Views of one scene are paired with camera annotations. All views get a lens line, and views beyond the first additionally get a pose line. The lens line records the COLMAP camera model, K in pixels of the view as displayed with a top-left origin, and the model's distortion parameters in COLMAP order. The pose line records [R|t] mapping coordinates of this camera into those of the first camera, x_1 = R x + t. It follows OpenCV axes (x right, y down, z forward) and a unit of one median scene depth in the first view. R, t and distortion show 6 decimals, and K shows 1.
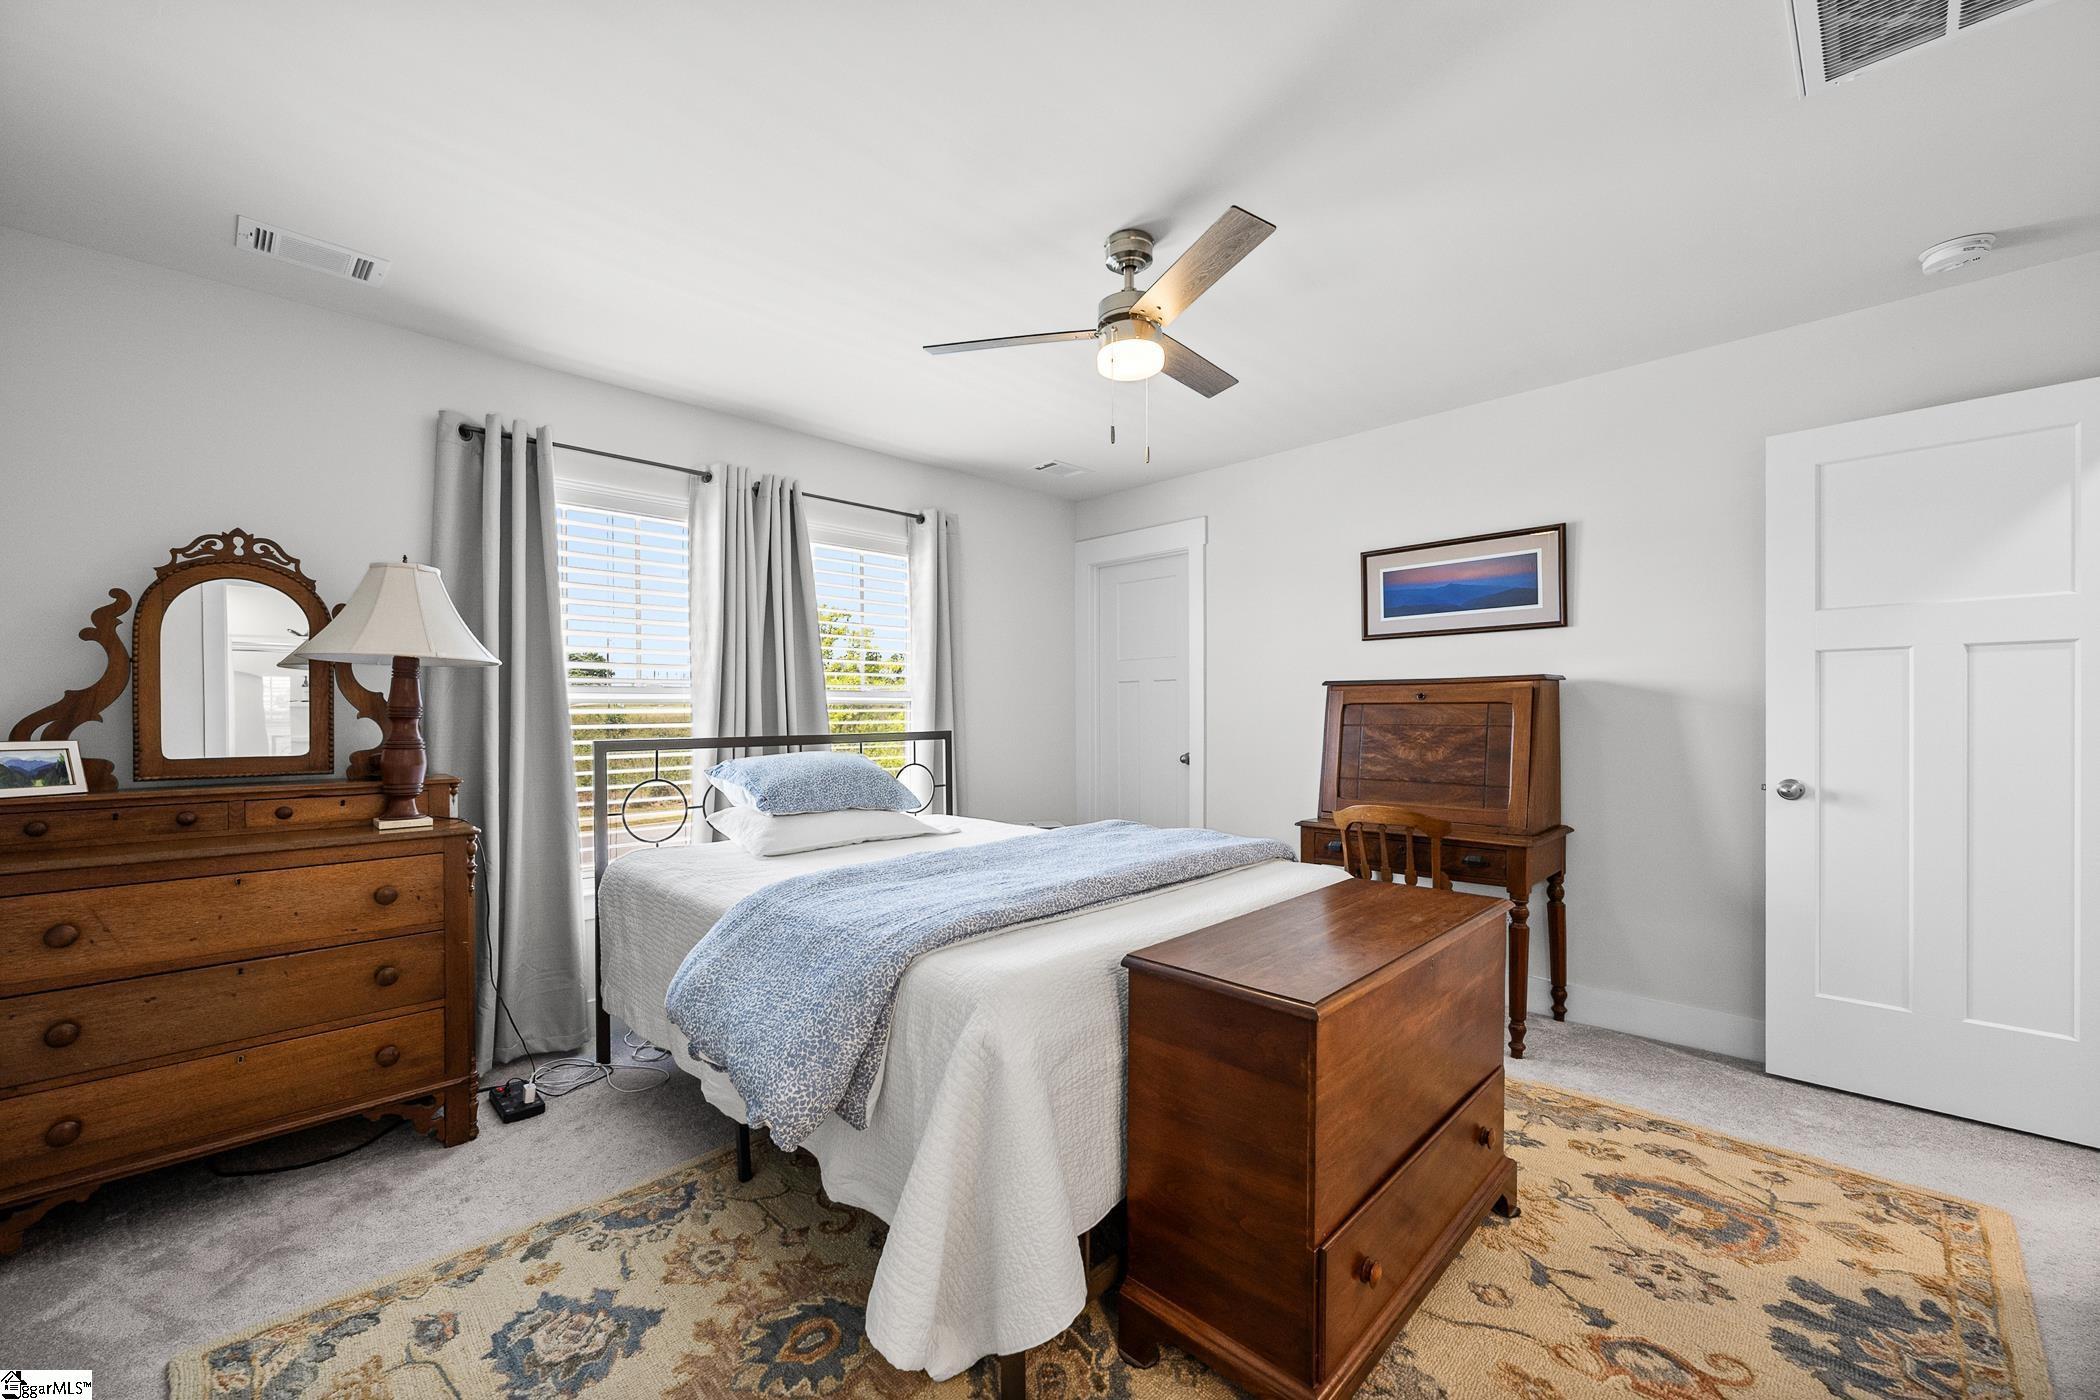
lens RADIAL K [[841.7, 0, 1053.2], [0, 841.7, 705.0], [0, 0, 1]] dist [-0.001899, -0.000200]
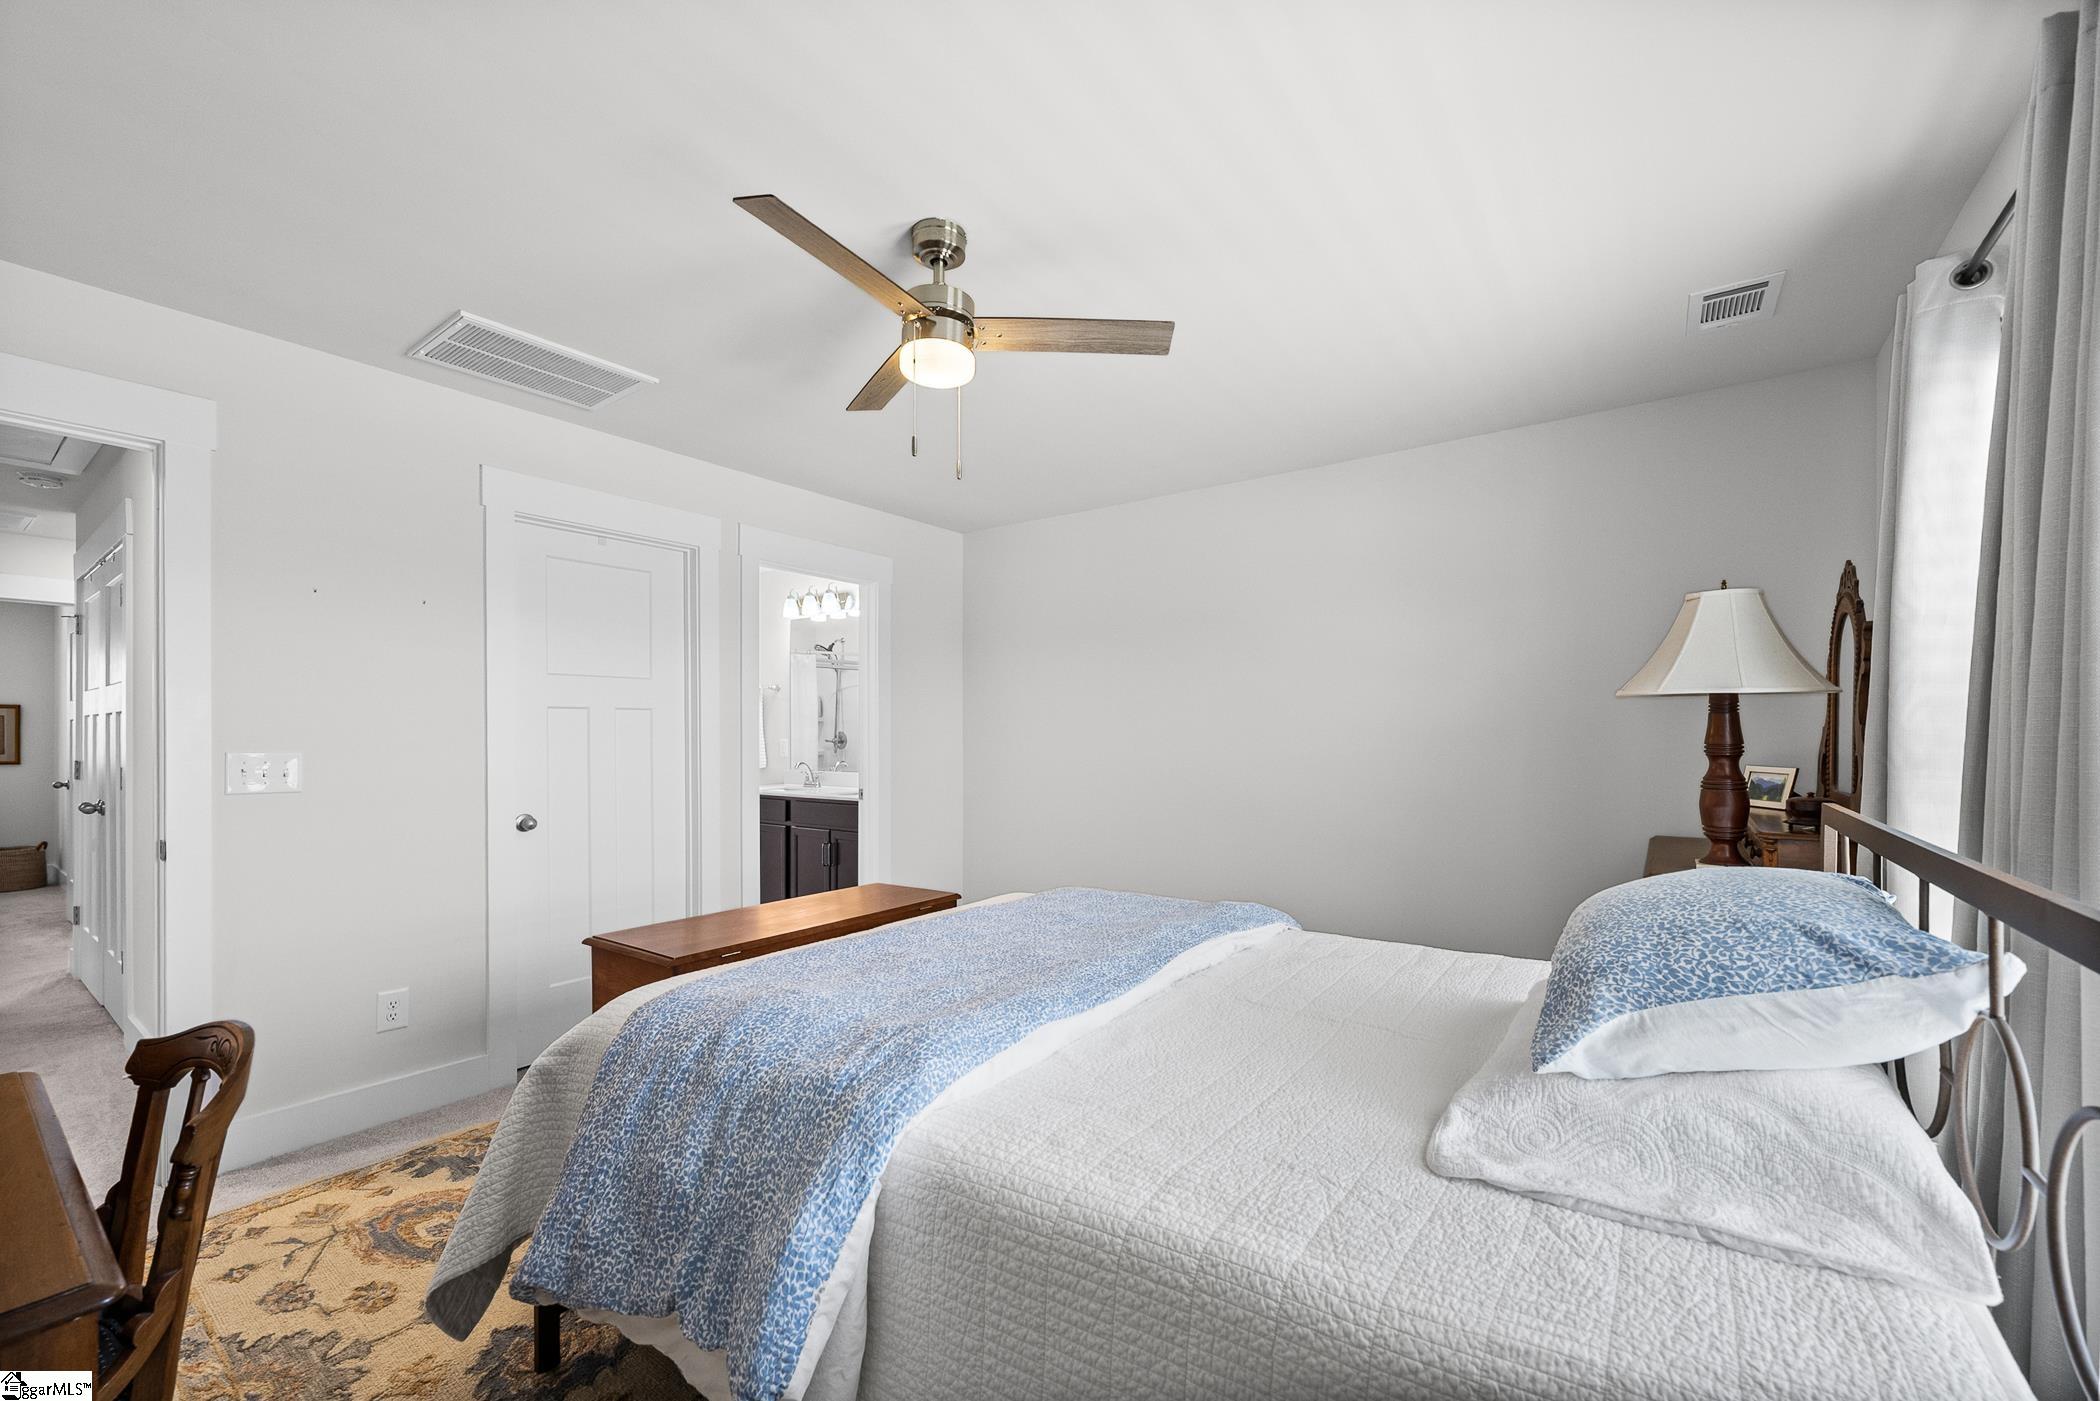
lens RADIAL K [[841.7, 0, 1053.2], [0, 841.7, 705.5], [0, 0, 1]] dist [-0.001899, -0.000200]
pose [[-0.988660, 0.002457, -0.150152, 0.114312], [0.008505, 0.999177, -0.039654, -0.016567], [0.149931, -0.040481, -0.987867, 2.137372]]
